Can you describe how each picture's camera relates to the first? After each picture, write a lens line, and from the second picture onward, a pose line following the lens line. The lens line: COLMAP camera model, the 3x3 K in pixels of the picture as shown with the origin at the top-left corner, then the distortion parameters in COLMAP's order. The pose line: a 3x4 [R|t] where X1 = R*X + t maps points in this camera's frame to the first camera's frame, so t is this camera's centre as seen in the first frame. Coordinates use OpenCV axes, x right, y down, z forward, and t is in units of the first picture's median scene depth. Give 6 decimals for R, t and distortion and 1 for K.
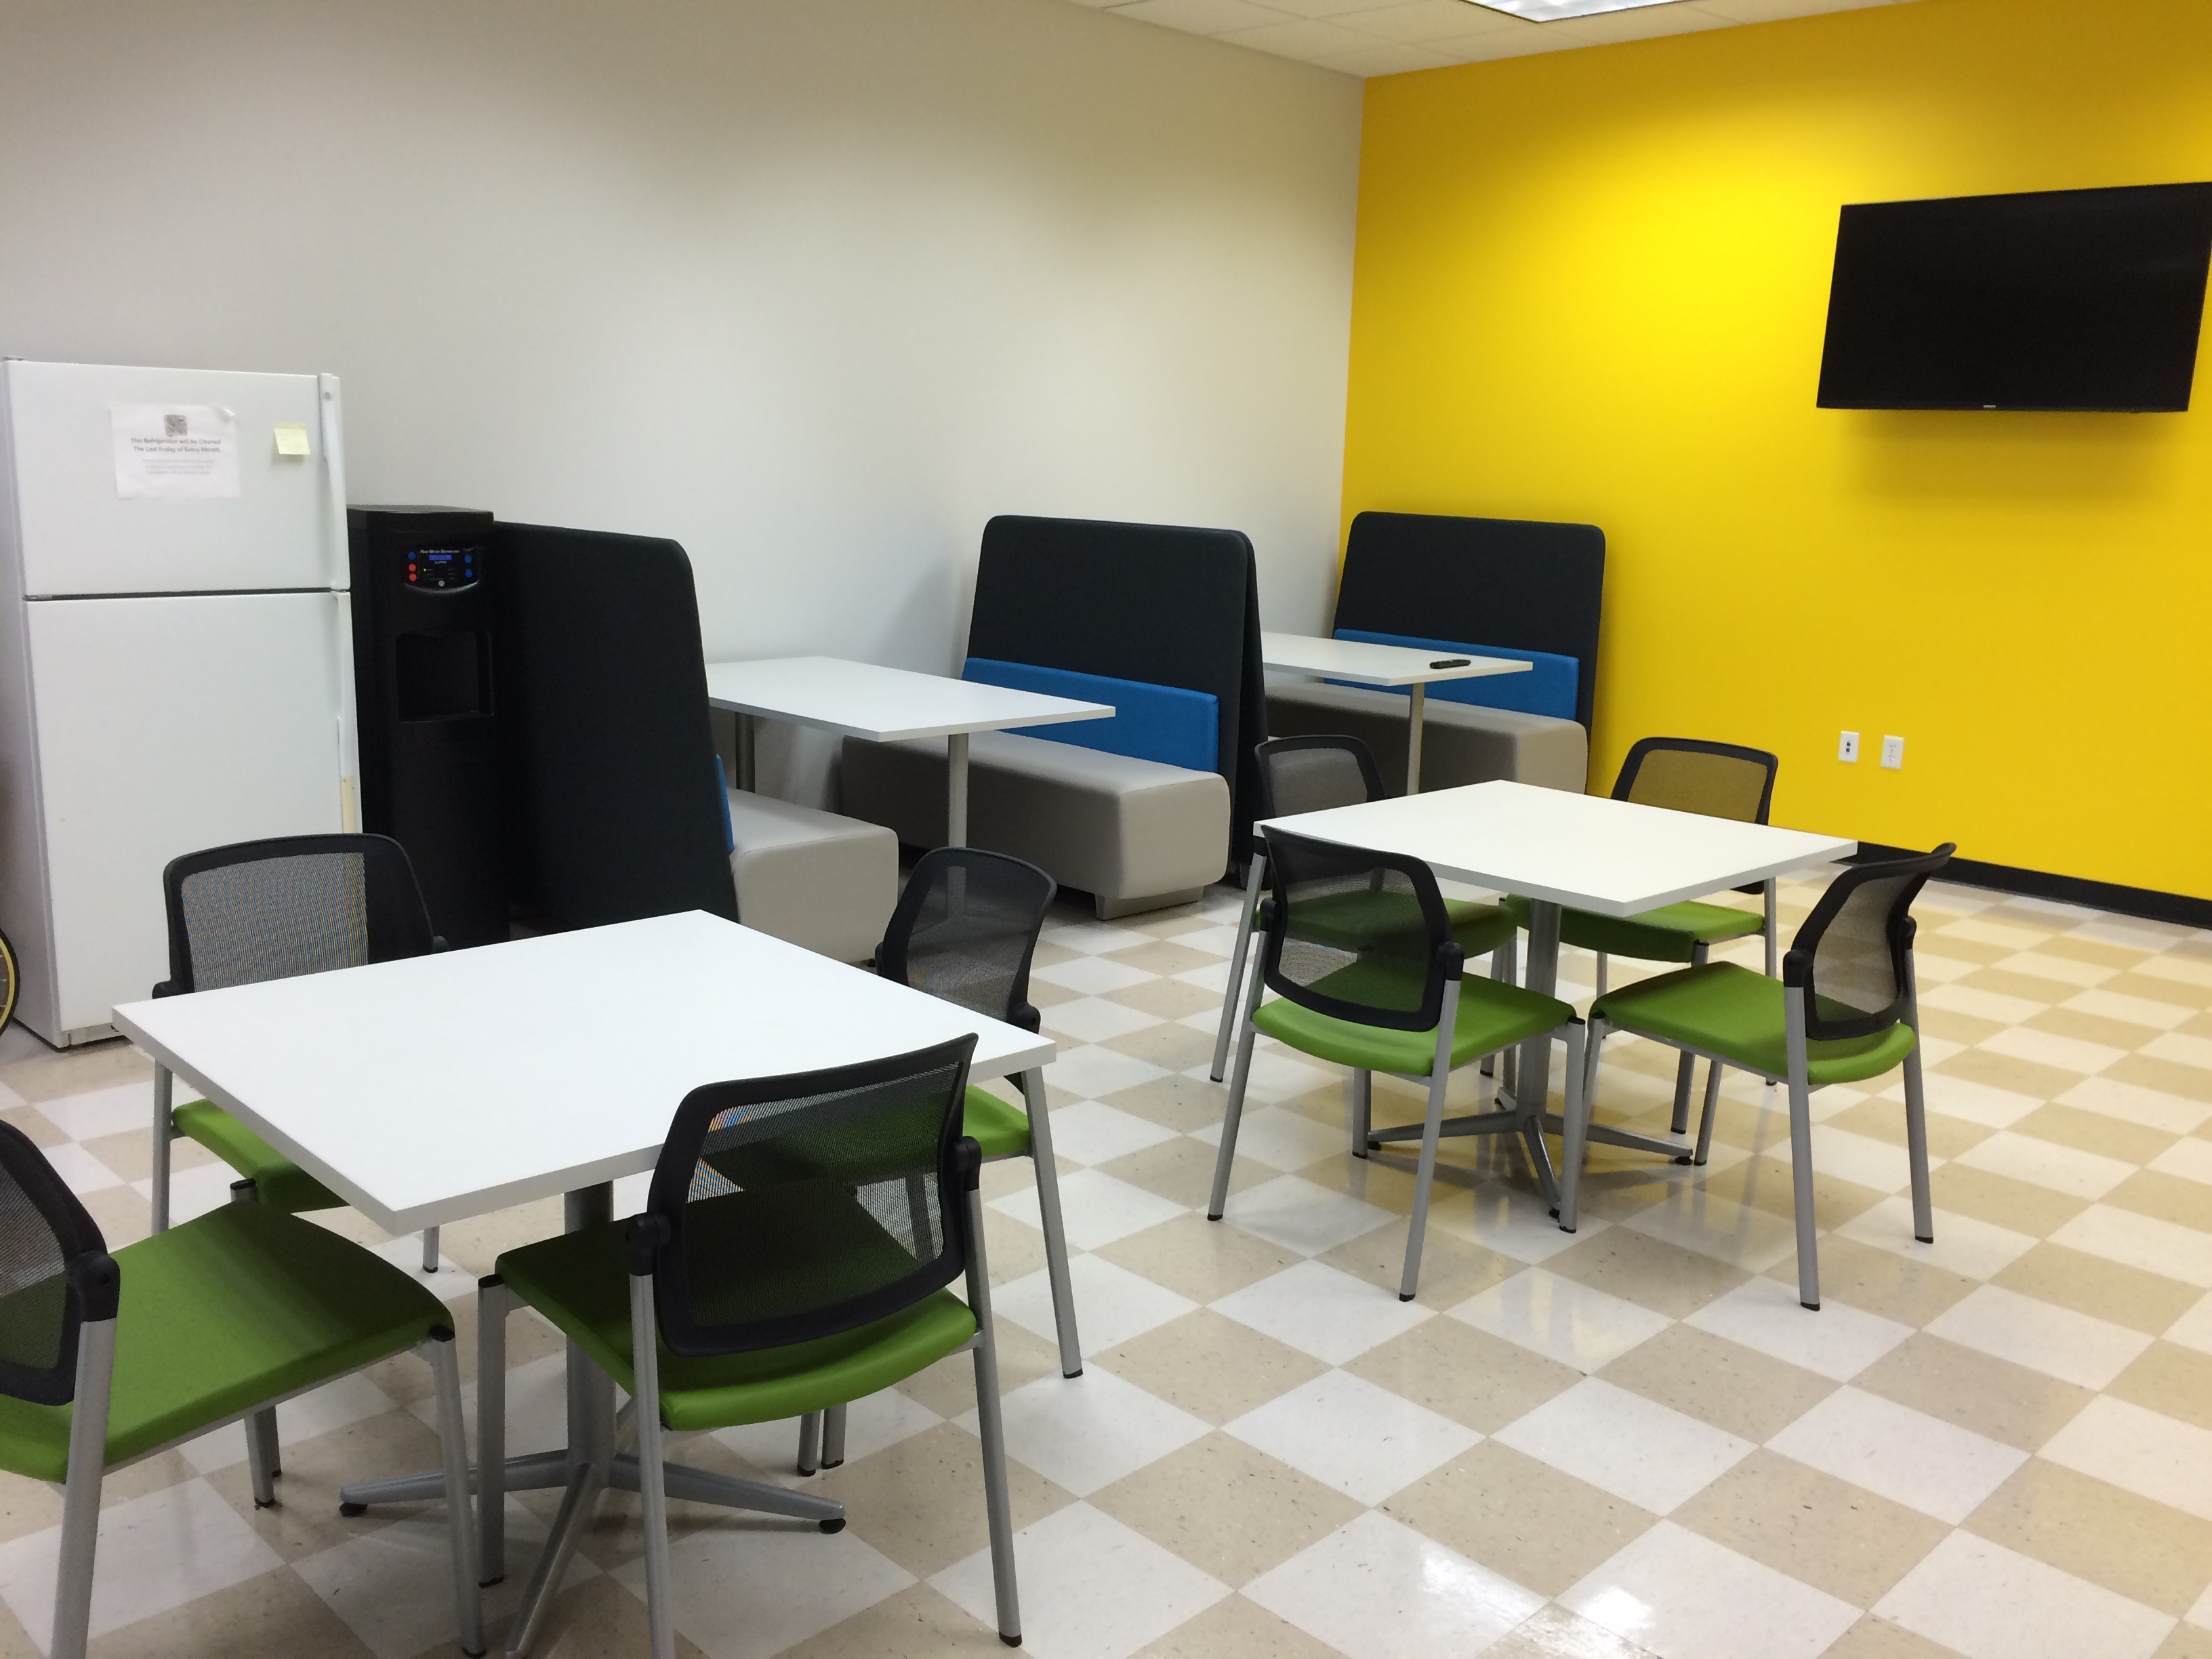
lens RADIAL K [[1898.3, 0, 1106.0], [0, 1898.3, 829.5], [0, 0, 1]] dist [0.002744, 0.001623]
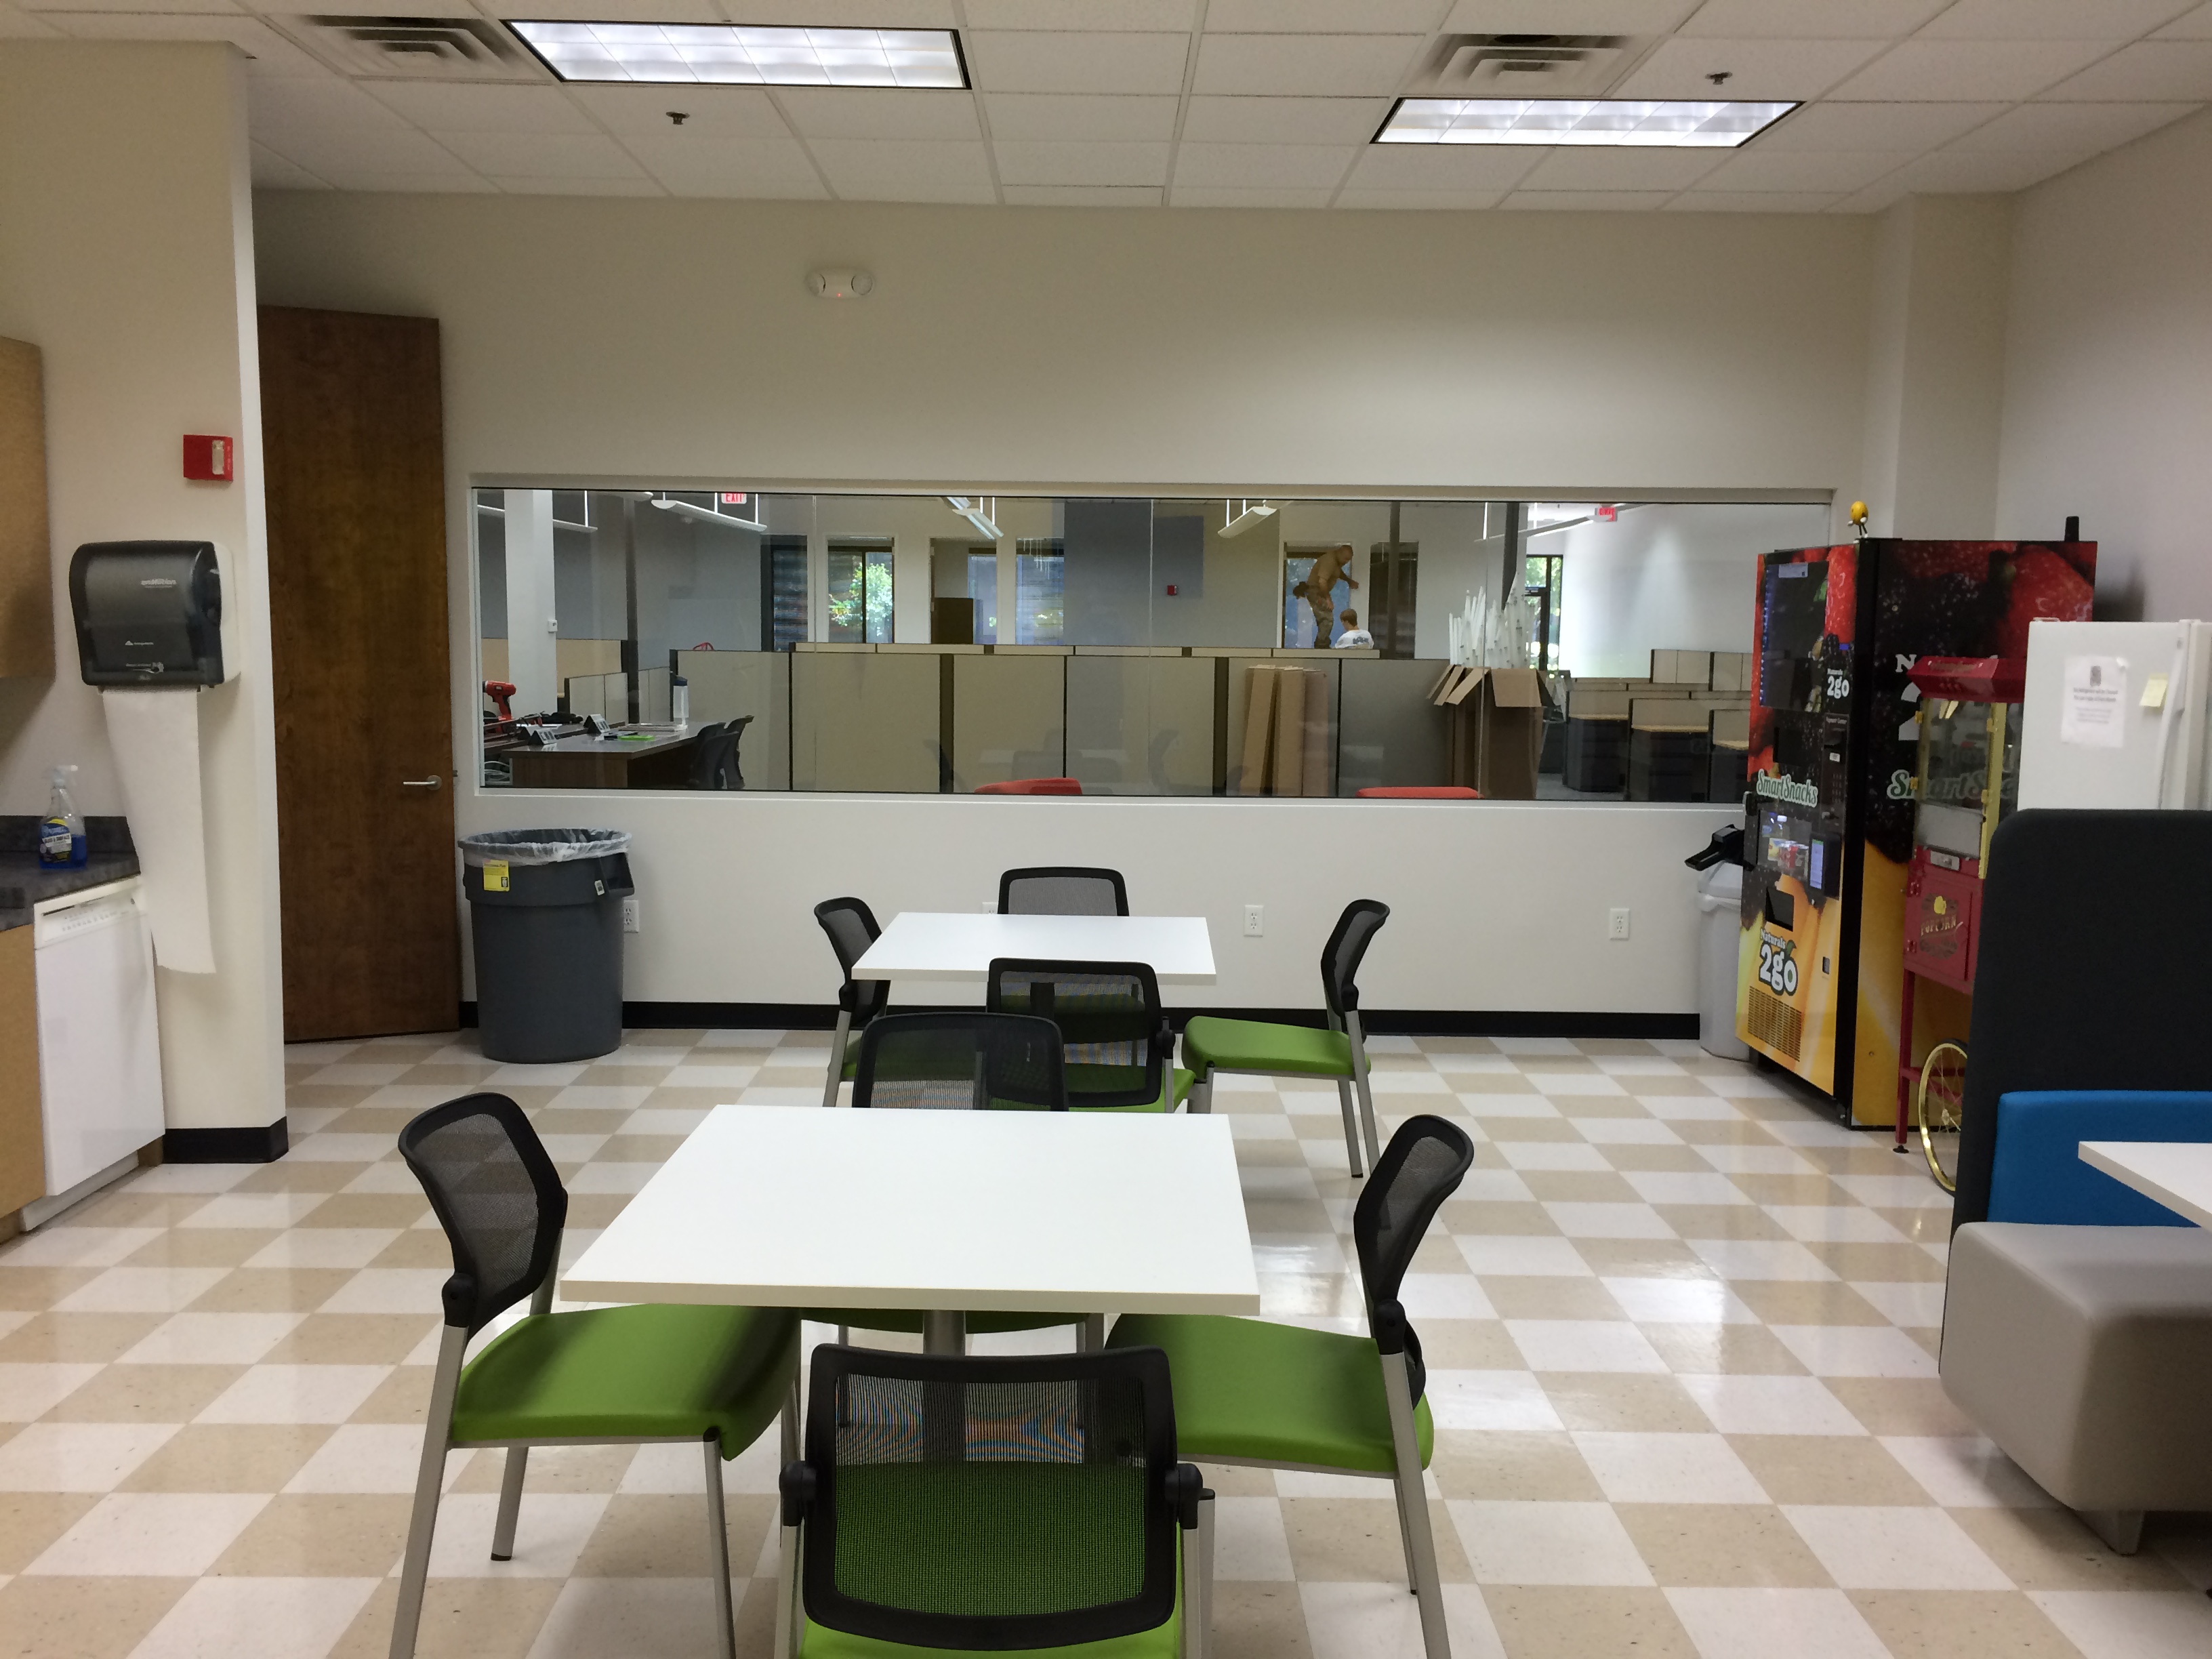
lens RADIAL K [[1898.3, 0, 1106.0], [0, 1898.3, 829.5], [0, 0, 1]] dist [0.002744, 0.001623]
pose [[-0.696315, 0.040817, -0.716574, 0.635503], [-0.174384, 0.958845, 0.224070, -0.272207], [0.696229, 0.280982, -0.660541, 1.339962]]
